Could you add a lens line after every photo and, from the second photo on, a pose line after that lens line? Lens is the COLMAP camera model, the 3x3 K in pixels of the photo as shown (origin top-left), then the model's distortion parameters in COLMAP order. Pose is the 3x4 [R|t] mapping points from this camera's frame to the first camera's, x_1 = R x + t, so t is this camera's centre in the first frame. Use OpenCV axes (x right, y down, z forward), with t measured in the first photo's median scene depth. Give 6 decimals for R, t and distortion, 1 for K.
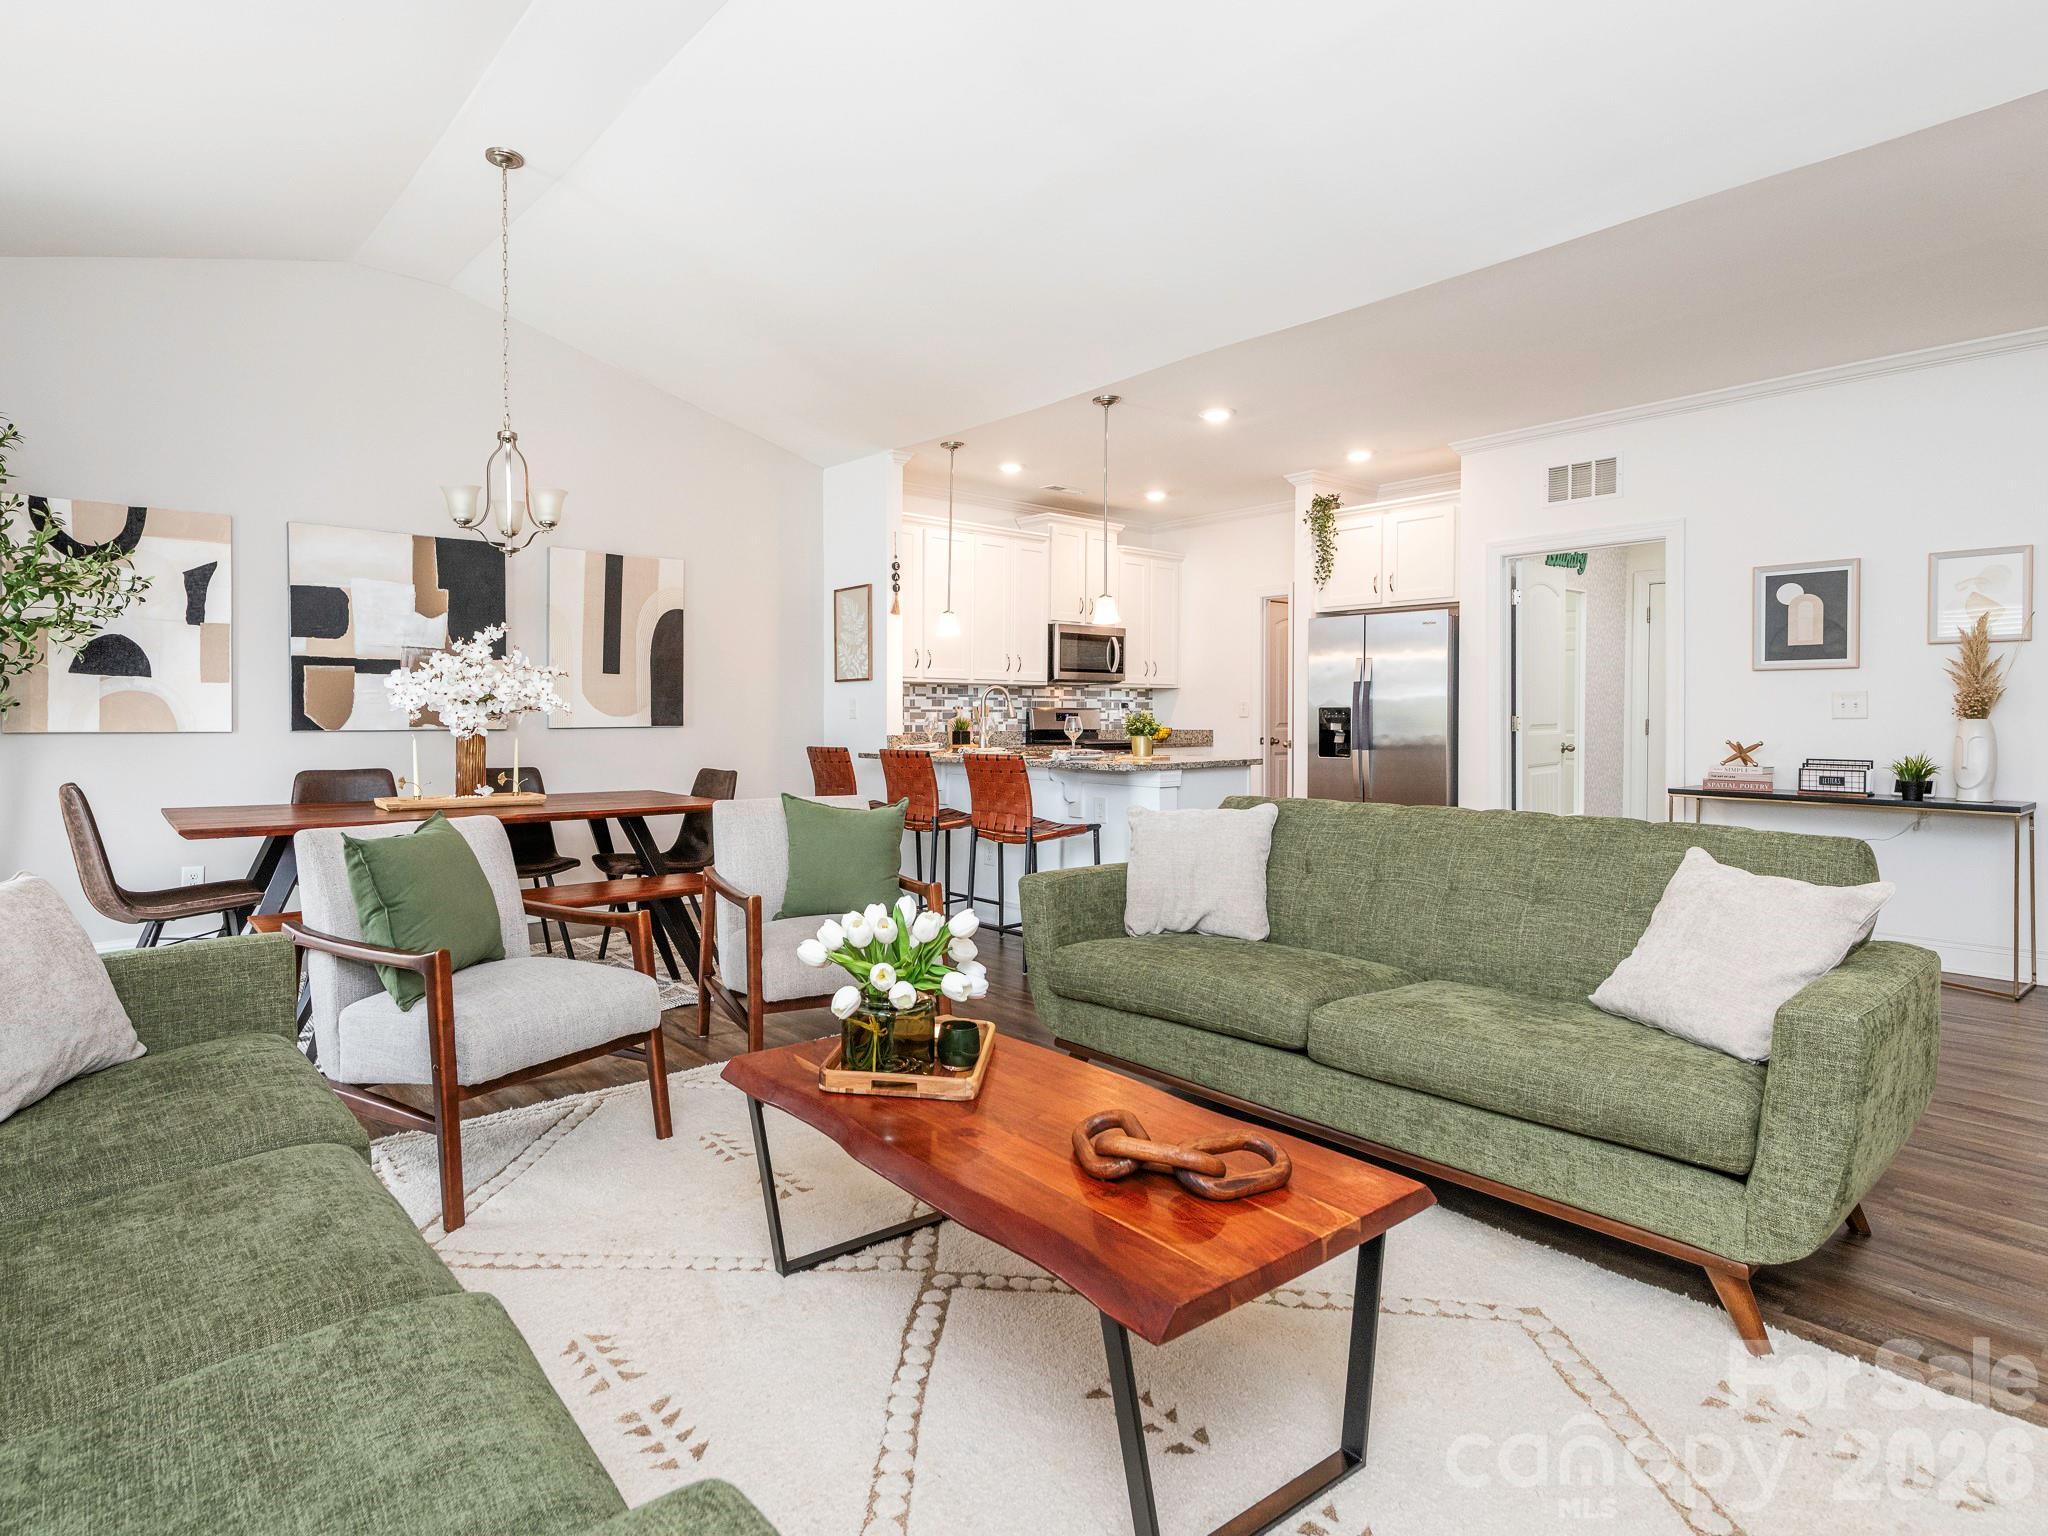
lens RADIAL K [[1062.8, 0, 949.2], [0, 1062.8, 735.7], [0, 0, 1]] dist [0.010797, -0.007825]
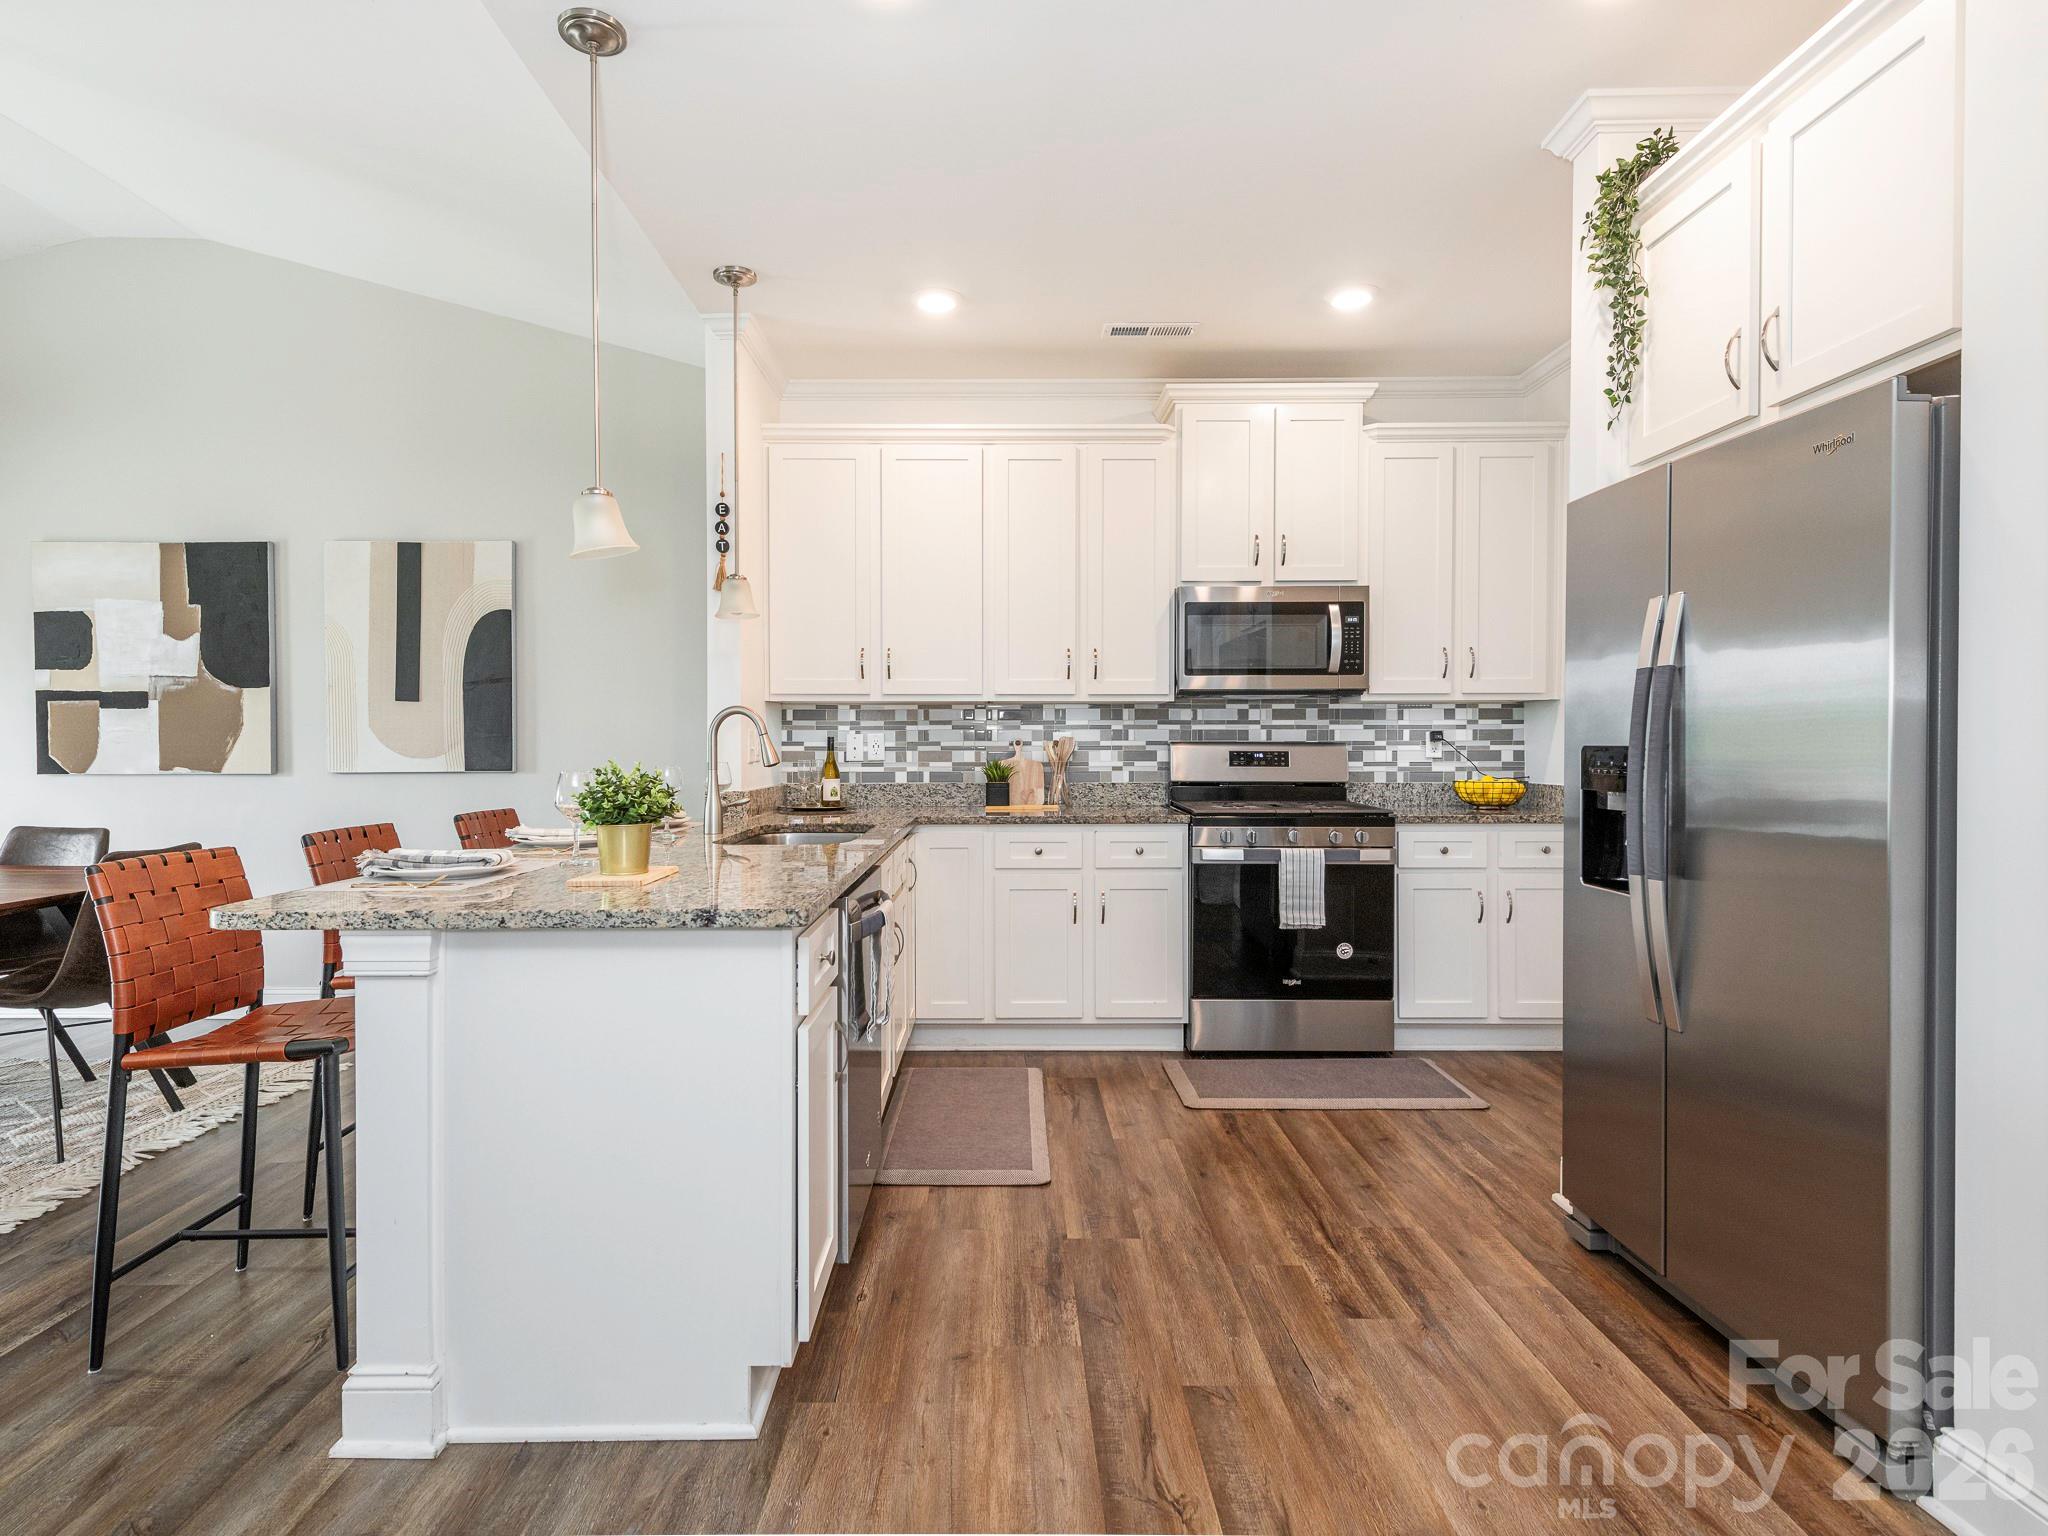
lens RADIAL K [[1062.8, 0, 1015.2], [0, 1062.8, 751.1], [0, 0, 1]] dist [0.010797, -0.007825]
pose [[0.772784, 0.004815, -0.634651, 0.587079], [-0.010943, 0.999924, -0.005739, -0.027912], [0.634575, 0.011380, 0.772778, 0.825988]]
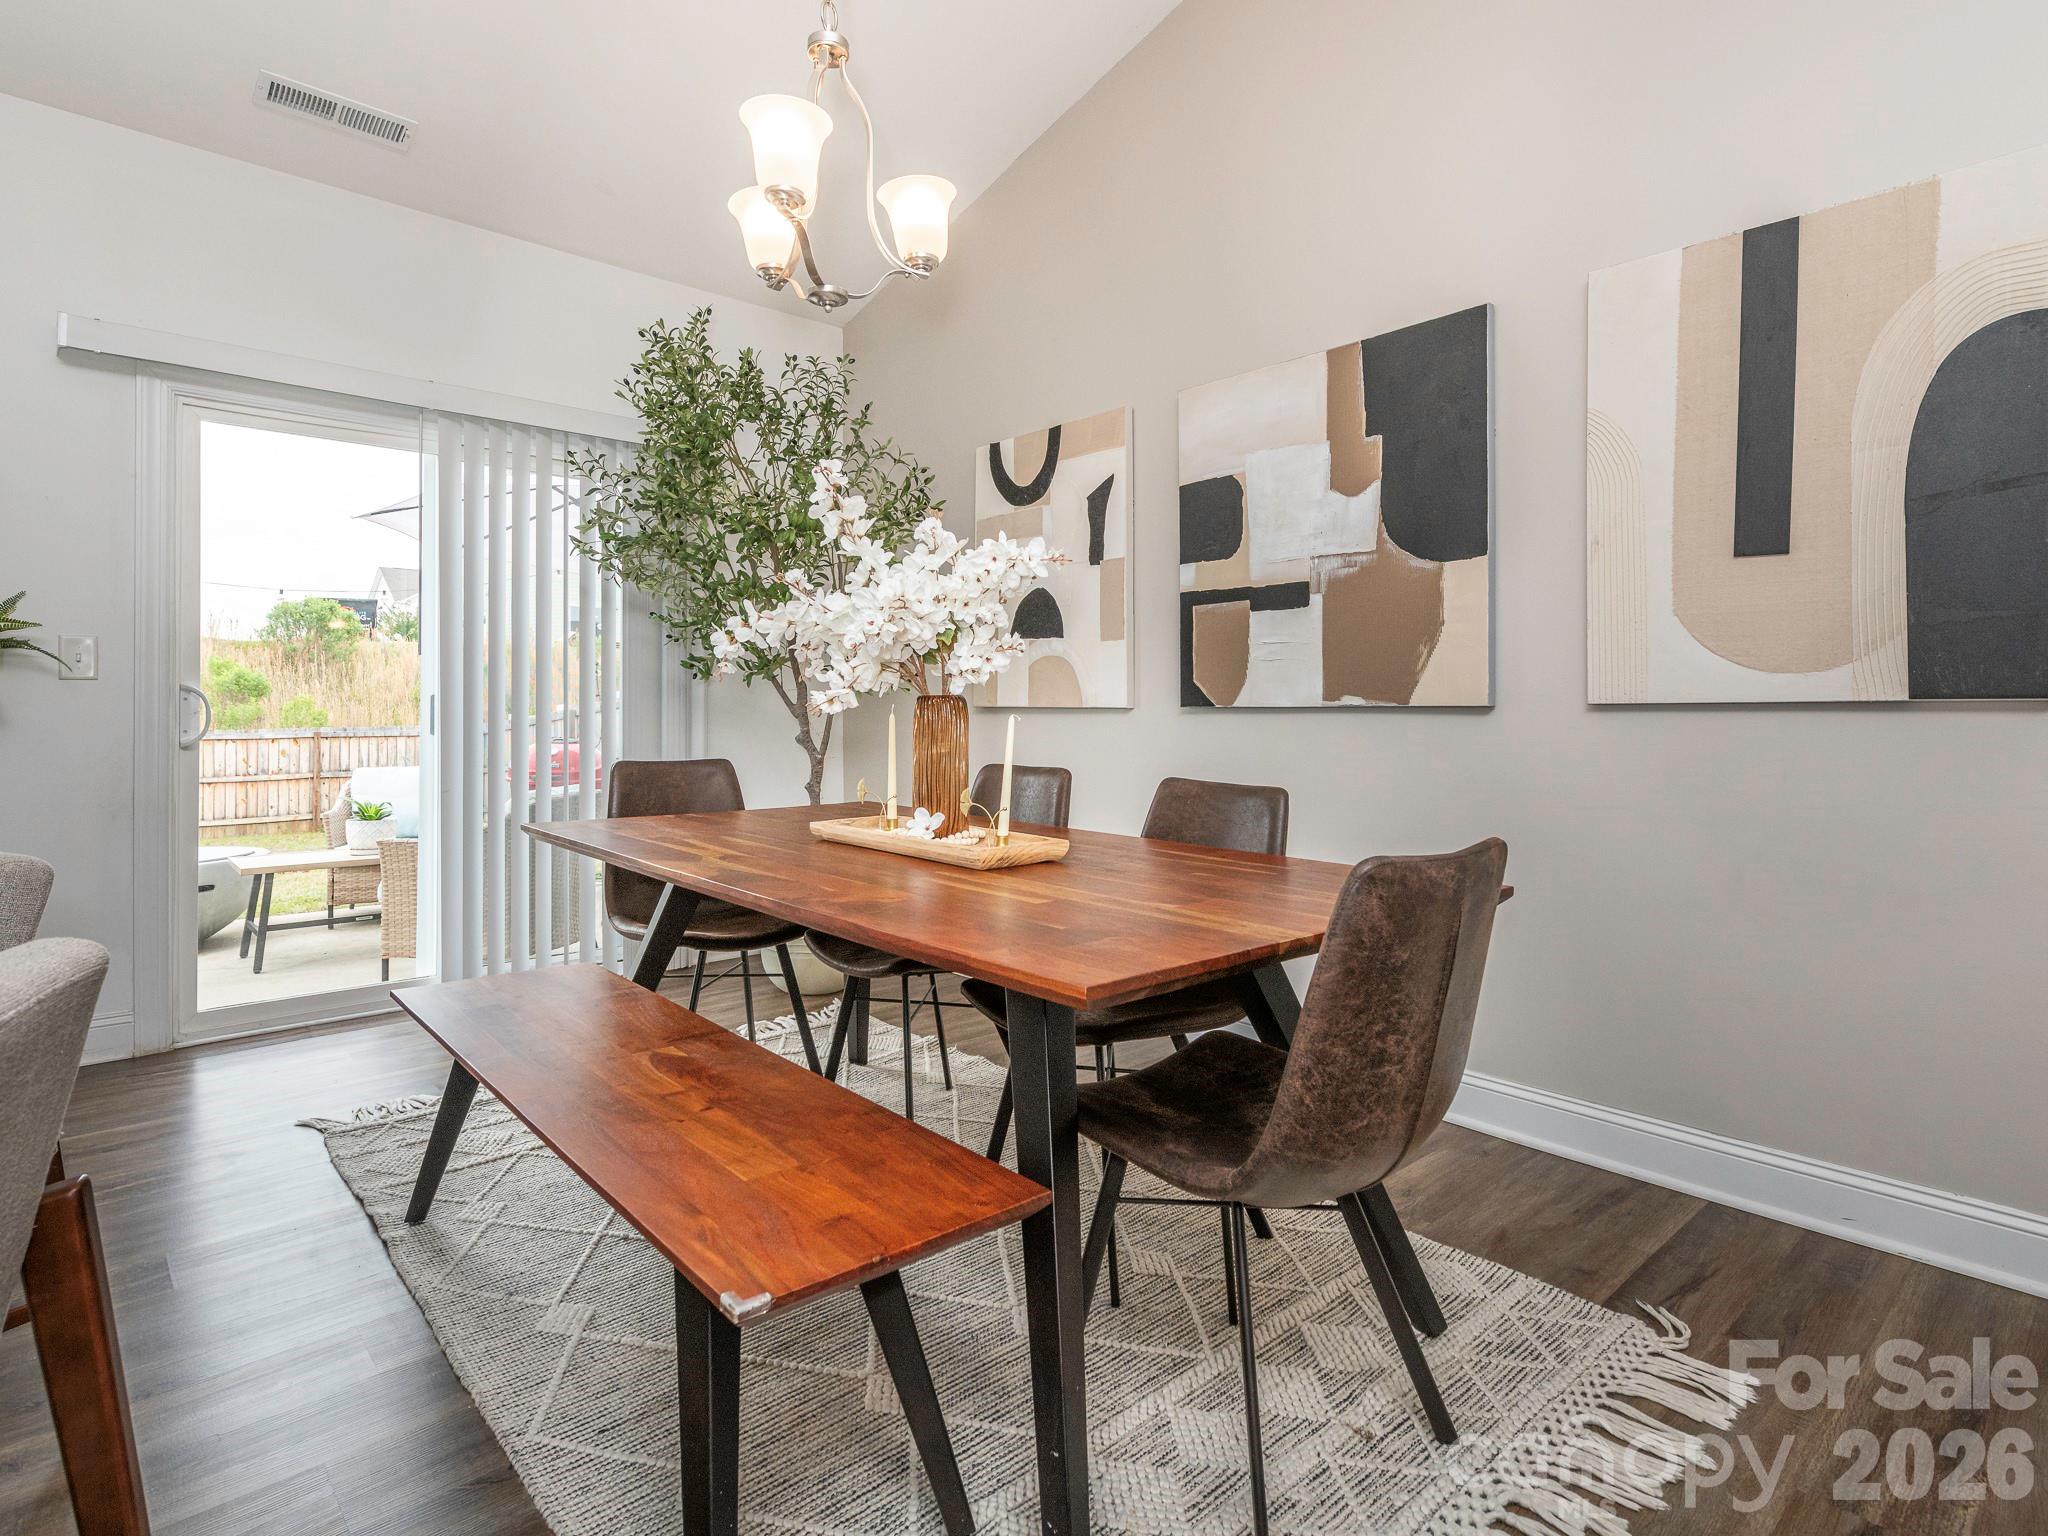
lens RADIAL K [[1062.8, 0, 1067.8], [0, 1062.8, 707.8], [0, 0, 1]] dist [0.010797, -0.007825]
pose [[0.062246, -0.004234, -0.998052, 0.036765], [-0.020879, 0.999767, -0.005544, 0.001127], [0.997842, 0.021183, 0.062143, 0.886514]]
